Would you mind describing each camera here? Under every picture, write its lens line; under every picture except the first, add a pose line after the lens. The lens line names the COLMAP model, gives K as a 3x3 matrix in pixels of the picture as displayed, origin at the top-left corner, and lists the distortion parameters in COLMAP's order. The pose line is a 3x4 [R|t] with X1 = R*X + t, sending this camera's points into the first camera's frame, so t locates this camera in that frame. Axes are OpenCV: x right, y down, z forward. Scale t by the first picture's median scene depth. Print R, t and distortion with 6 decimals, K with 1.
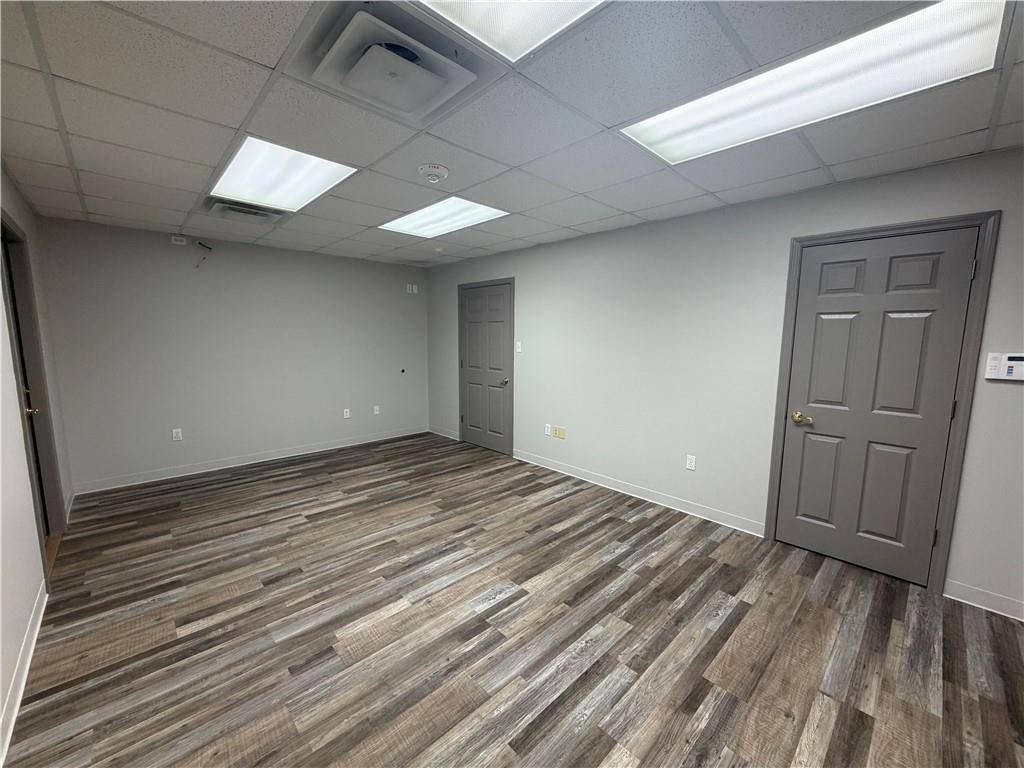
lens RADIAL K [[410.8, 0, 512.6], [0, 410.8, 381.2], [0, 0, 1]] dist [0.002240, 0.000414]
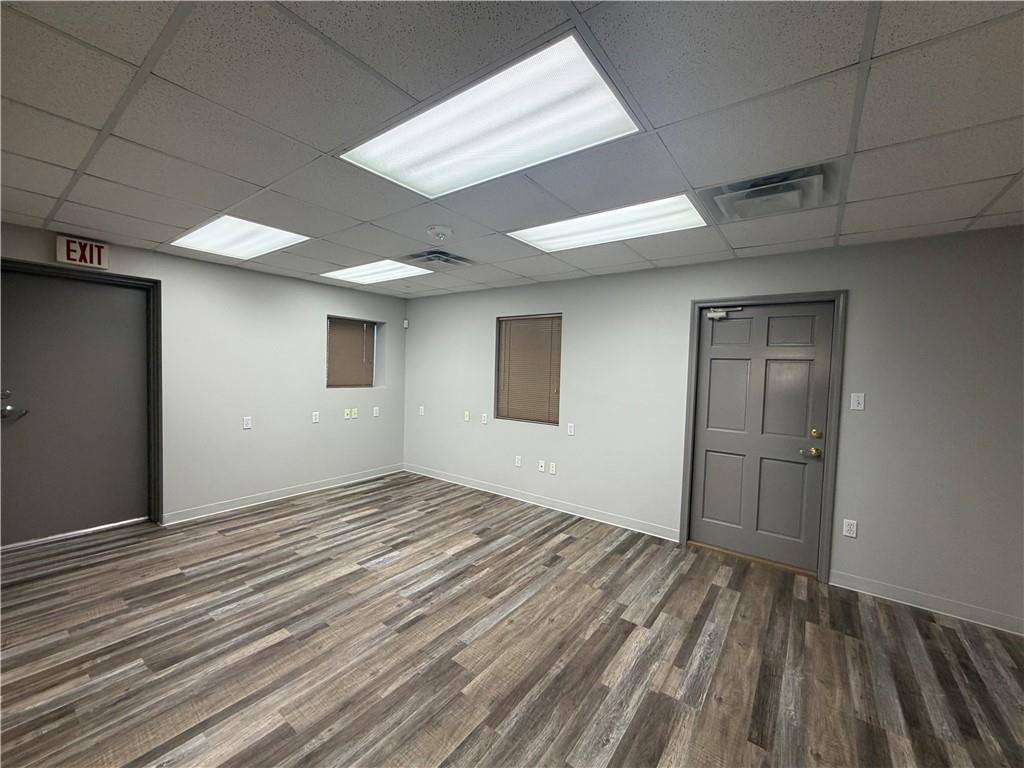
lens RADIAL K [[410.8, 0, 512.0], [0, 410.8, 385.9], [0, 0, 1]] dist [0.002240, 0.000414]
pose [[-0.985713, -0.027368, -0.166198, -0.193721], [-0.053226, 0.986762, 0.153189, -0.243327], [0.159805, 0.159847, -0.974121, 2.039653]]
